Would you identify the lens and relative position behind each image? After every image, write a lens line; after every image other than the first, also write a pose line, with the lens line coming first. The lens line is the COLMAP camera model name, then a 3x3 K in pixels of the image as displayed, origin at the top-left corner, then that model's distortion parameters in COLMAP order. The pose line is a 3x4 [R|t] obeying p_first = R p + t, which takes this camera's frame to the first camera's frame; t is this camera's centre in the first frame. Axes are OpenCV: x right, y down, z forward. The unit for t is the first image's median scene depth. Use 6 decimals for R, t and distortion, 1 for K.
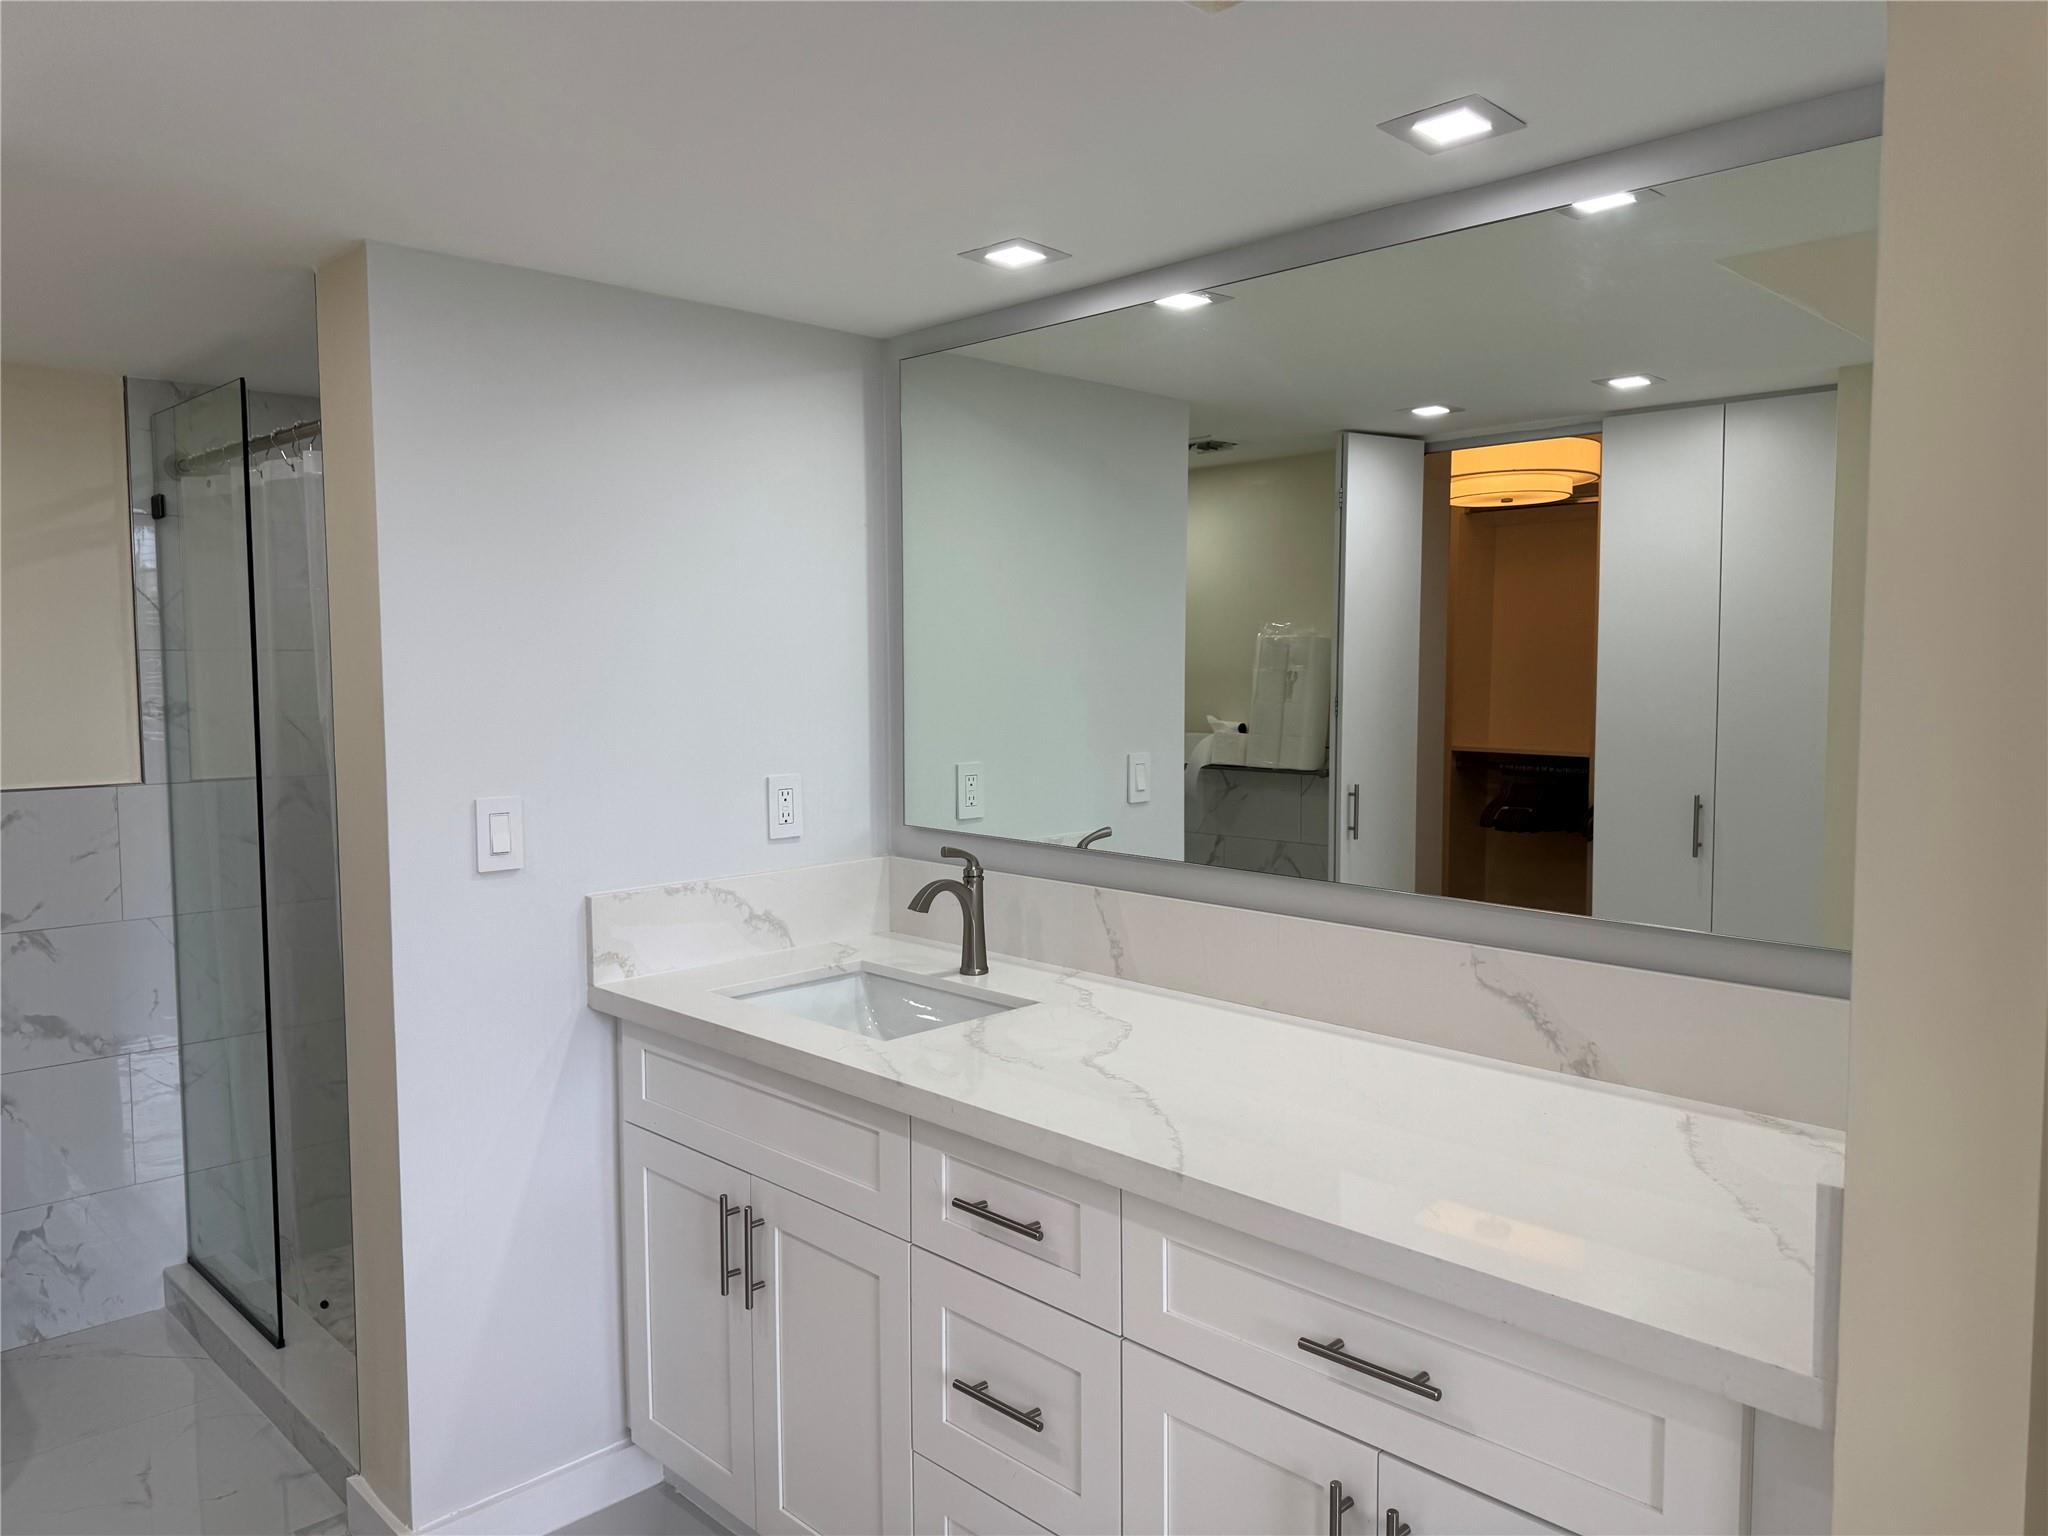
lens RADIAL K [[1448.1, 0, 1032.2], [0, 1448.1, 764.3], [0, 0, 1]] dist [0.034905, -0.038101]
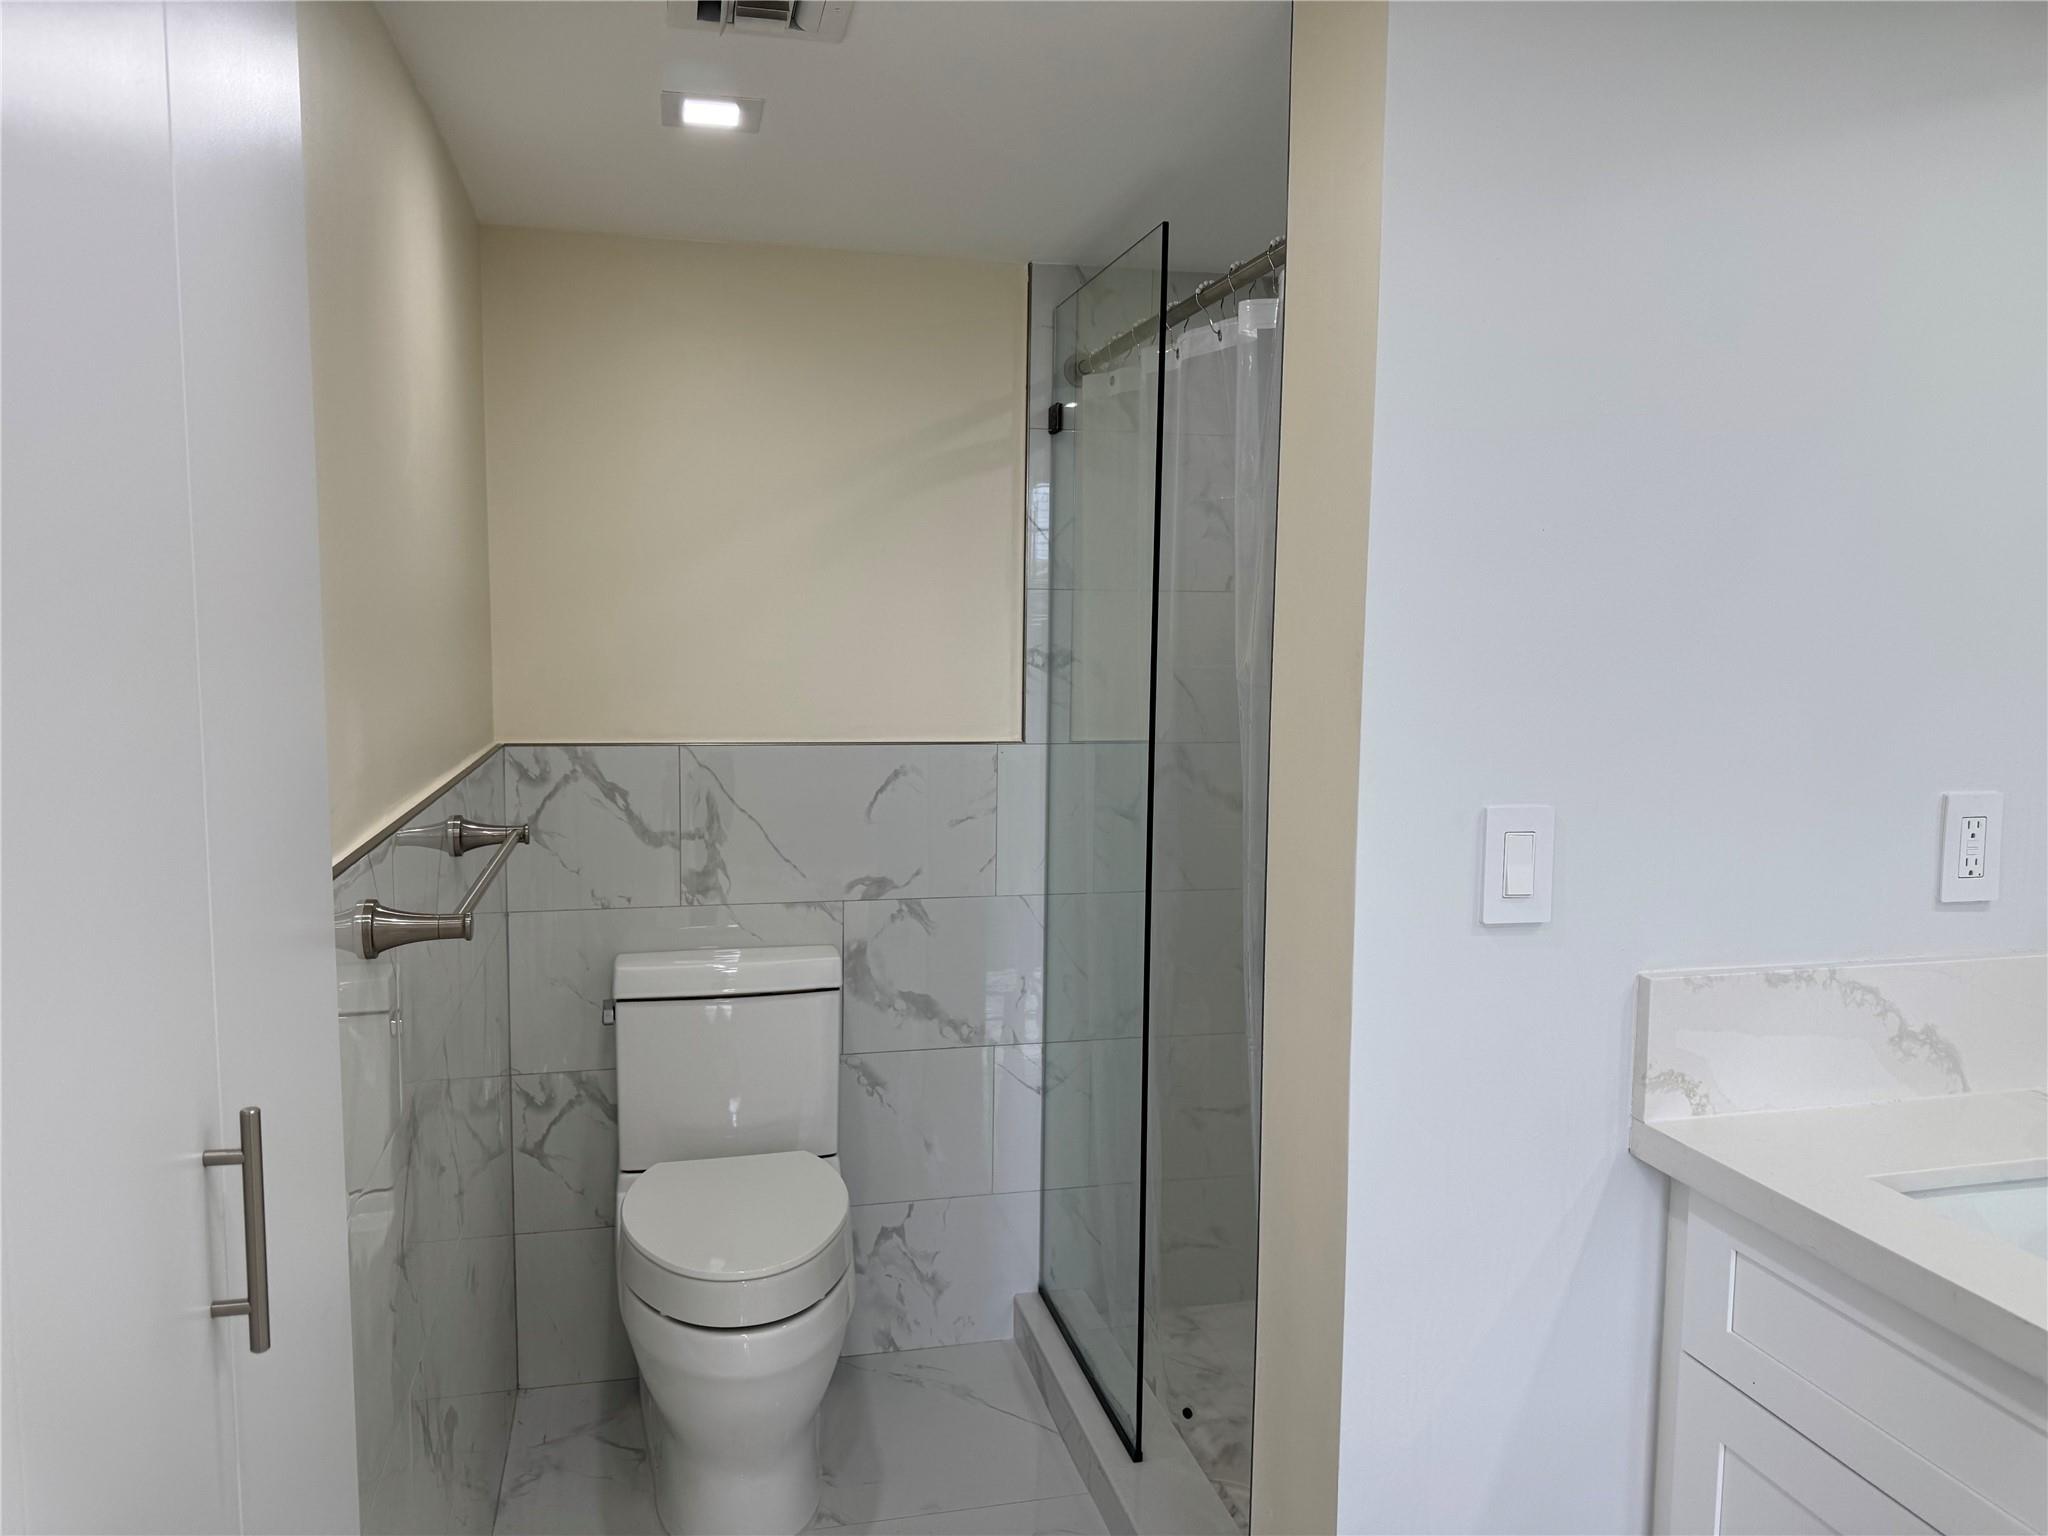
lens RADIAL K [[1419.8, 0, 1025.0], [0, 1419.8, 761.6], [0, 0, 1]] dist [0.122466, -0.189856]
pose [[0.858743, 0.062267, -0.508609, -0.180997], [-0.051028, 0.998047, 0.036030, -0.006347], [0.509859, -0.004987, 0.860243, 0.277911]]
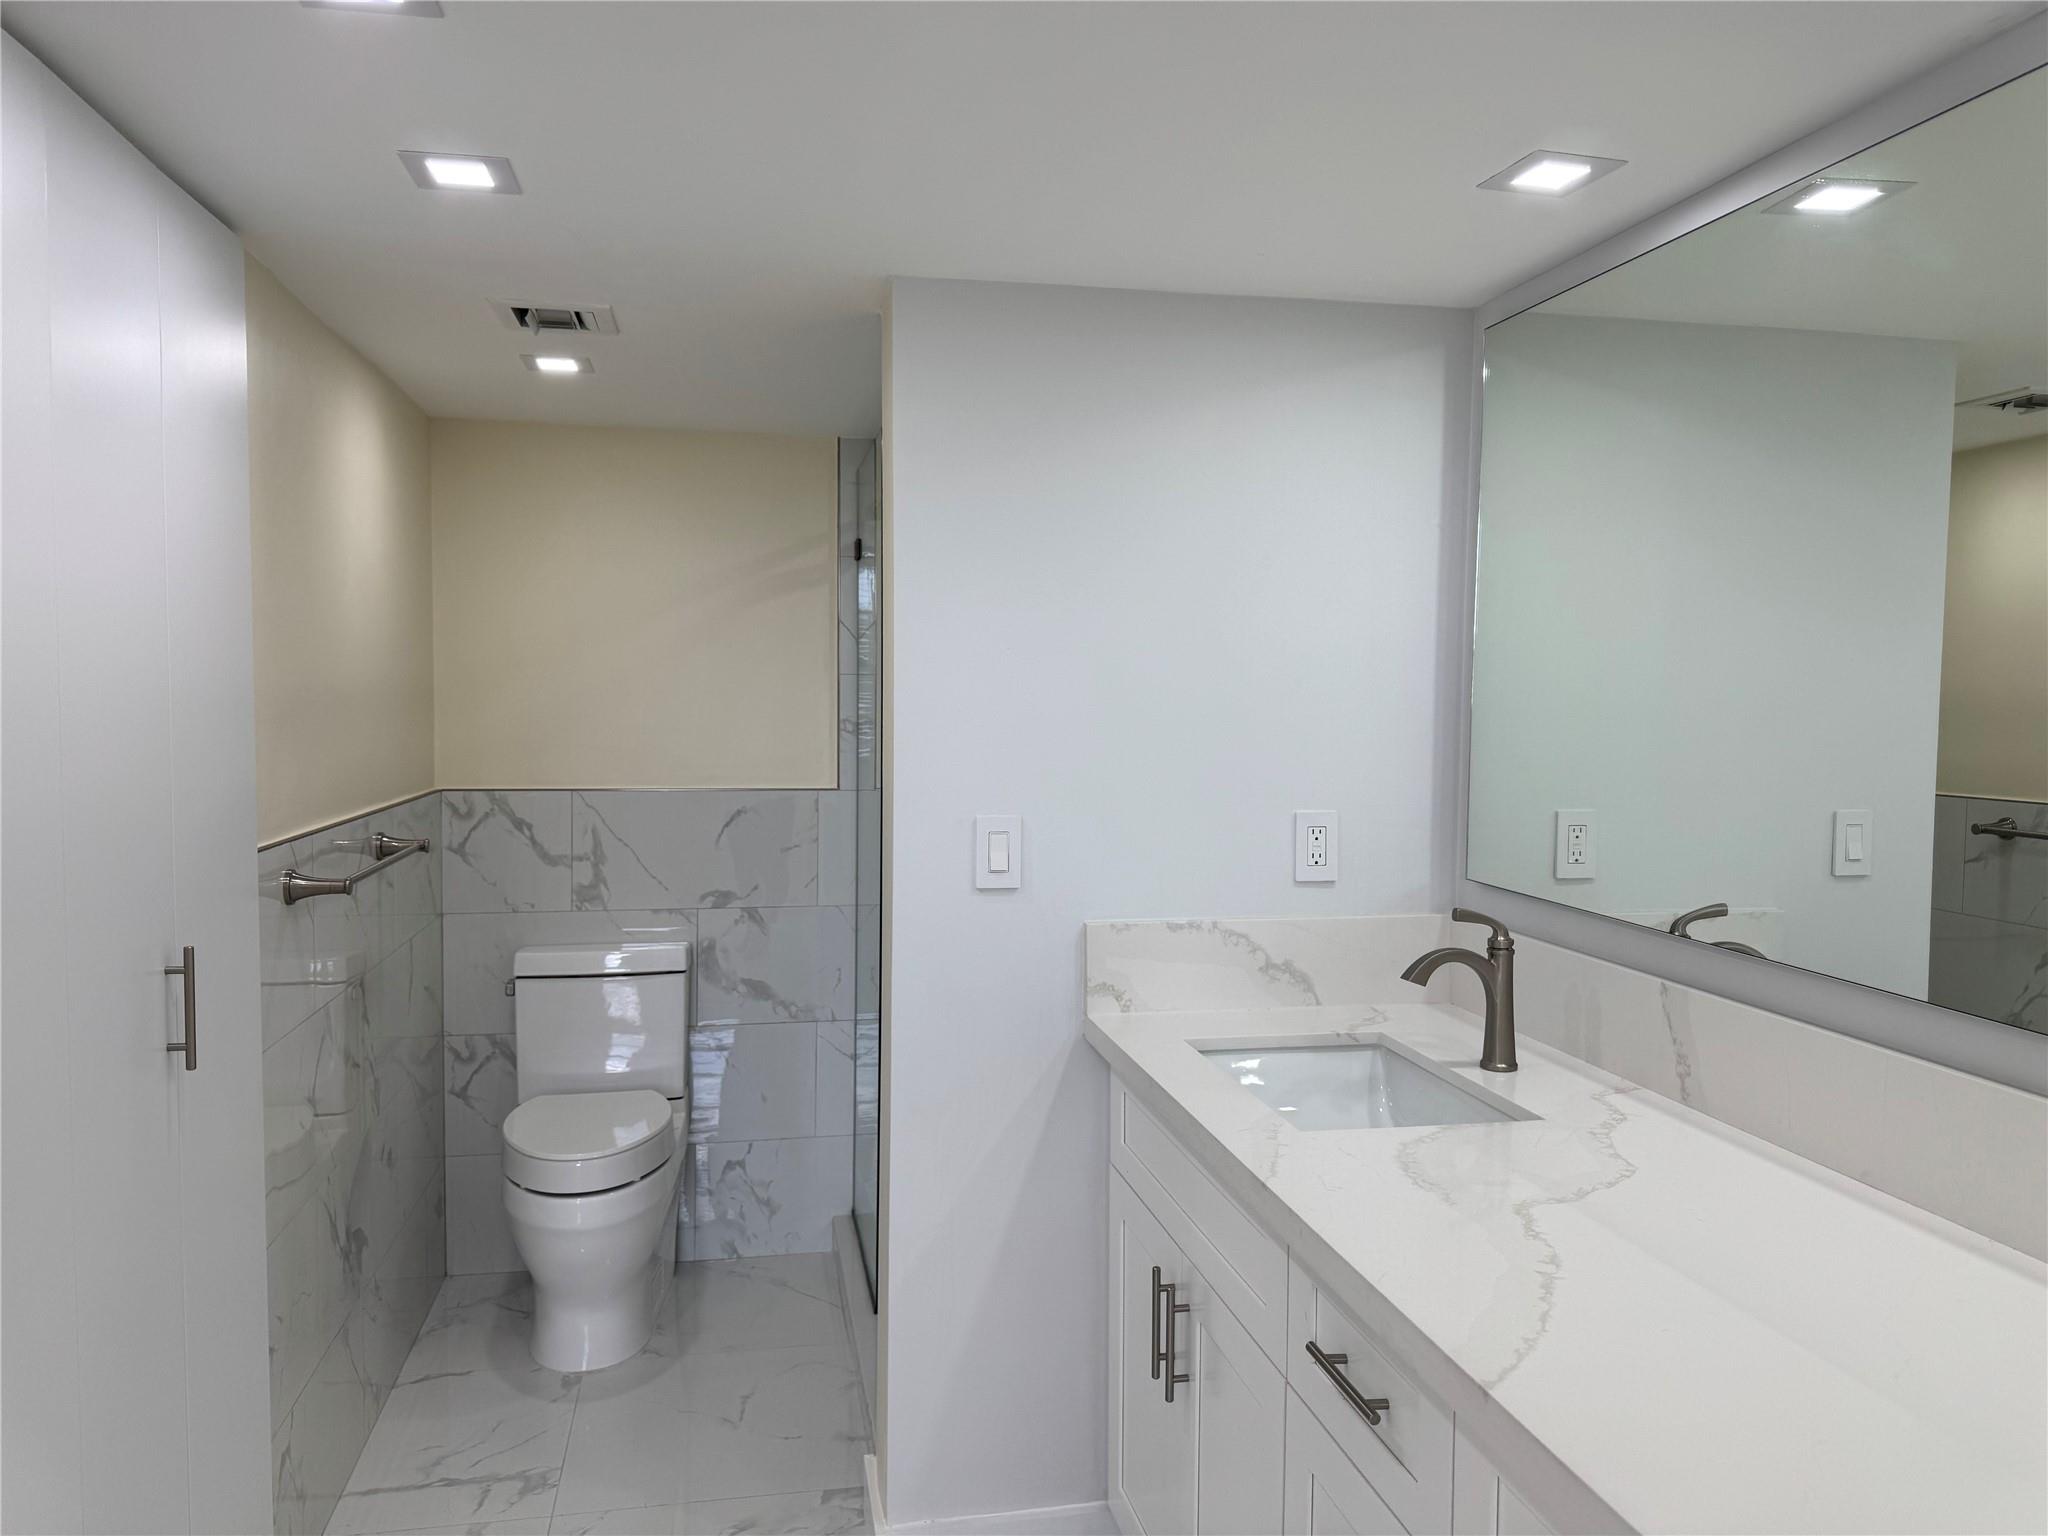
lens RADIAL K [[1443.2, 0, 1024.0], [0, 1443.2, 768.0], [0, 0, 1]] dist [0.152375, -0.232495]
pose [[0.829992, 0.038887, -0.556418, 0.158611], [-0.050062, 0.998734, -0.004877, -0.005483], [0.555524, 0.031903, 0.830888, 0.133264]]
